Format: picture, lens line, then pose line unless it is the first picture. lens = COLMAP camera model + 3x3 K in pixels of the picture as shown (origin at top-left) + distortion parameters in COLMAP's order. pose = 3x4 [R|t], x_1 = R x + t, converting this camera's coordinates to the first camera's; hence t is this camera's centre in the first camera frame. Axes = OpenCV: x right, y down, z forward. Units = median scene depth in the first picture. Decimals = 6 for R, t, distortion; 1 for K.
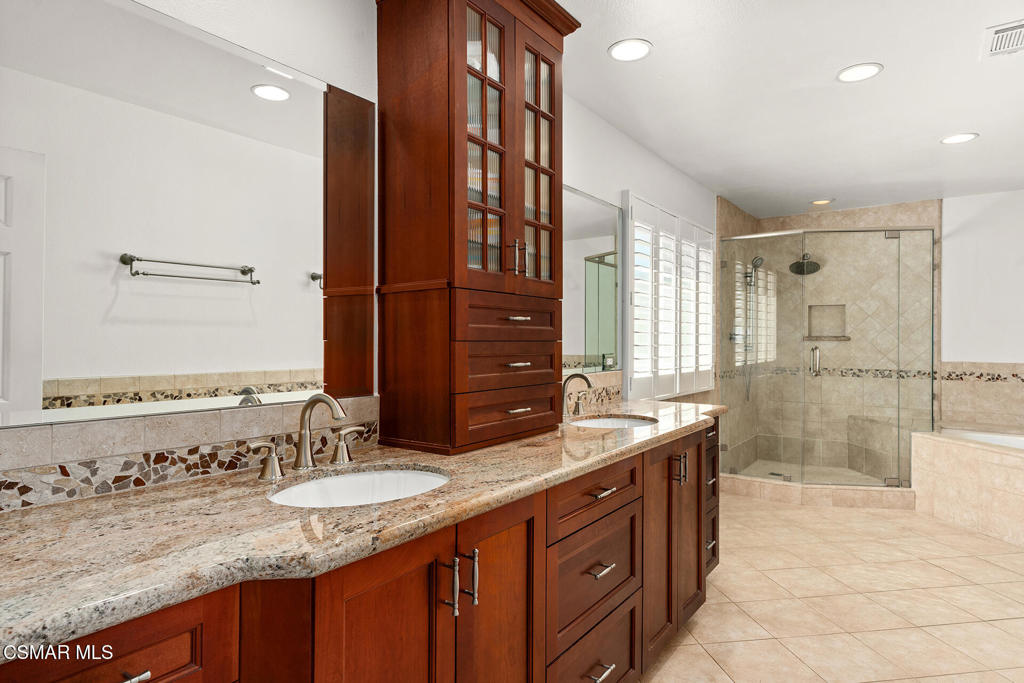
lens RADIAL K [[576.5, 0, 515.6], [0, 576.5, 336.8], [0, 0, 1]] dist [-0.006430, 0.001608]
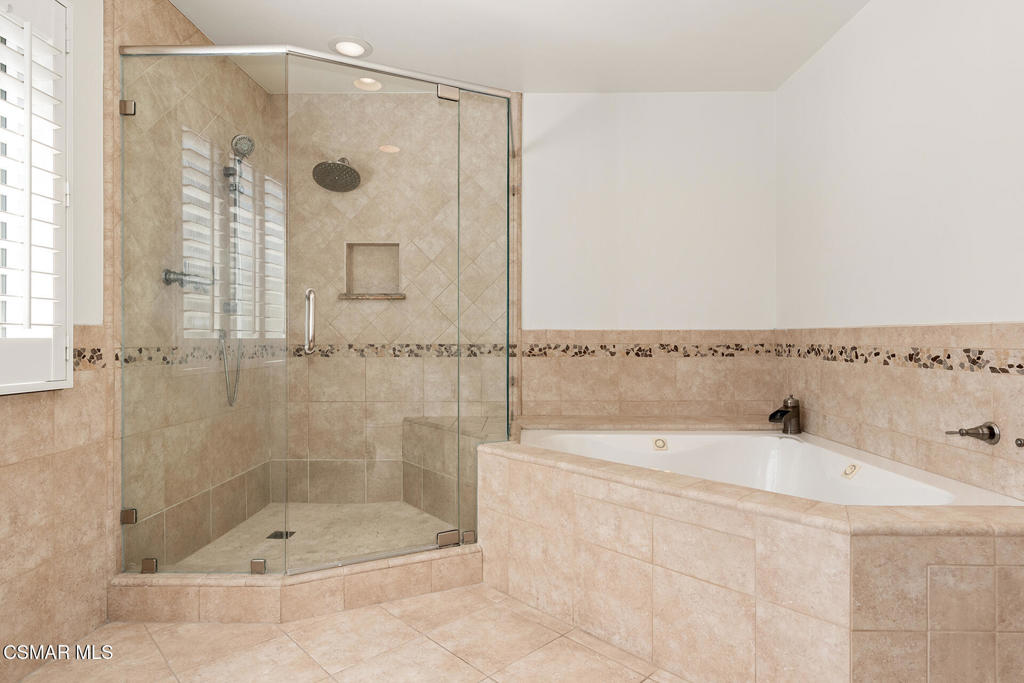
lens RADIAL K [[576.5, 0, 512.3], [0, 576.5, 340.3], [0, 0, 1]] dist [-0.006430, 0.001608]
pose [[0.818147, -0.005944, 0.574979, 0.342780], [0.001169, 0.999962, 0.008674, 0.050213], [-0.575008, -0.006424, 0.818122, 0.452350]]
